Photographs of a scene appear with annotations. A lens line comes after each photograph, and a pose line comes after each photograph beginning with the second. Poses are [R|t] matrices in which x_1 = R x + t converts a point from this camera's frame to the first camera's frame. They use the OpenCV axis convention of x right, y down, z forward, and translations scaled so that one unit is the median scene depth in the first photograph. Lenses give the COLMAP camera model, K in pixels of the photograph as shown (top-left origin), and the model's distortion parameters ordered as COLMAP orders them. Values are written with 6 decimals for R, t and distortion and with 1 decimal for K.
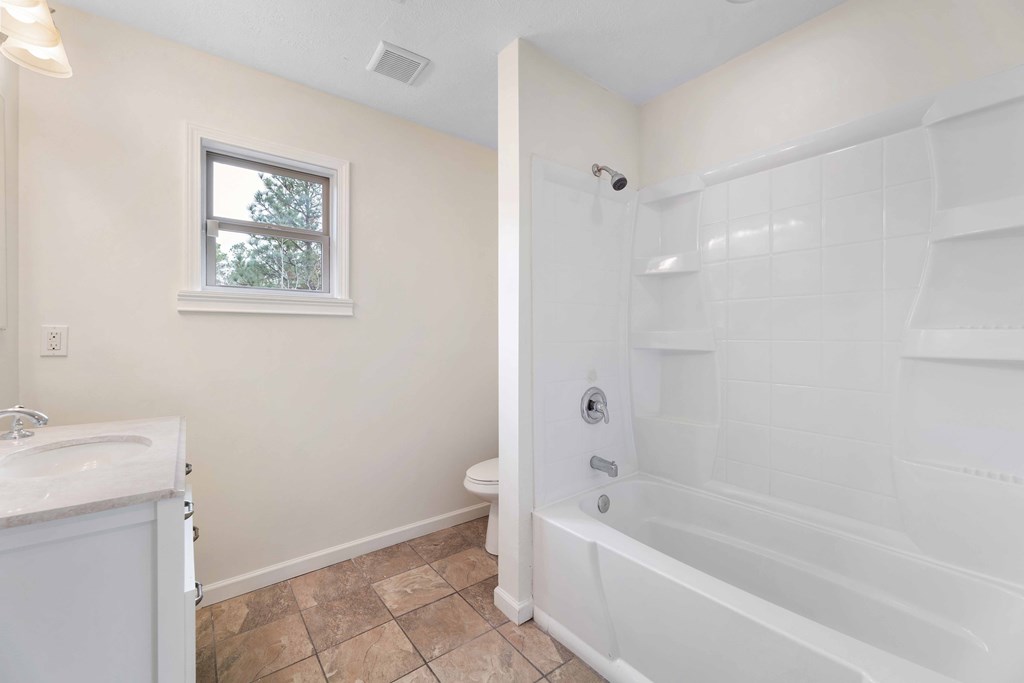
lens RADIAL K [[411.7, 0, 510.5], [0, 411.7, 337.8], [0, 0, 1]] dist [-0.004781, -0.000141]
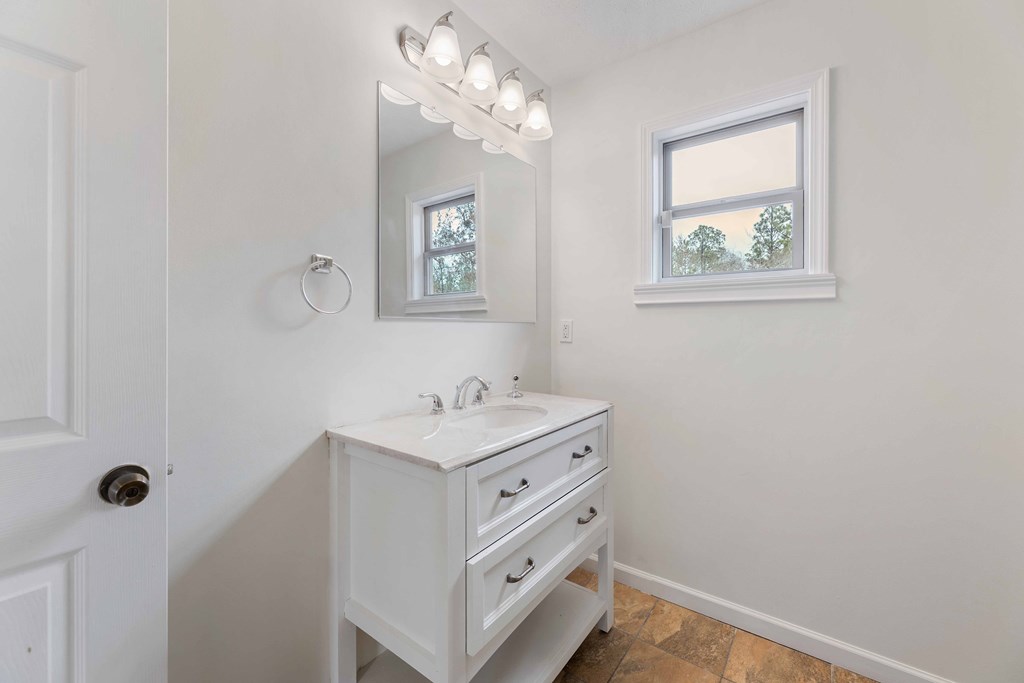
lens RADIAL K [[411.7, 0, 500.1], [0, 411.7, 325.7], [0, 0, 1]] dist [-0.004781, -0.000141]
pose [[0.258799, -0.000829, -0.965931, 0.131476], [-0.006873, 0.999973, -0.002700, -0.004281], [0.965907, 0.007337, 0.258786, 0.358181]]
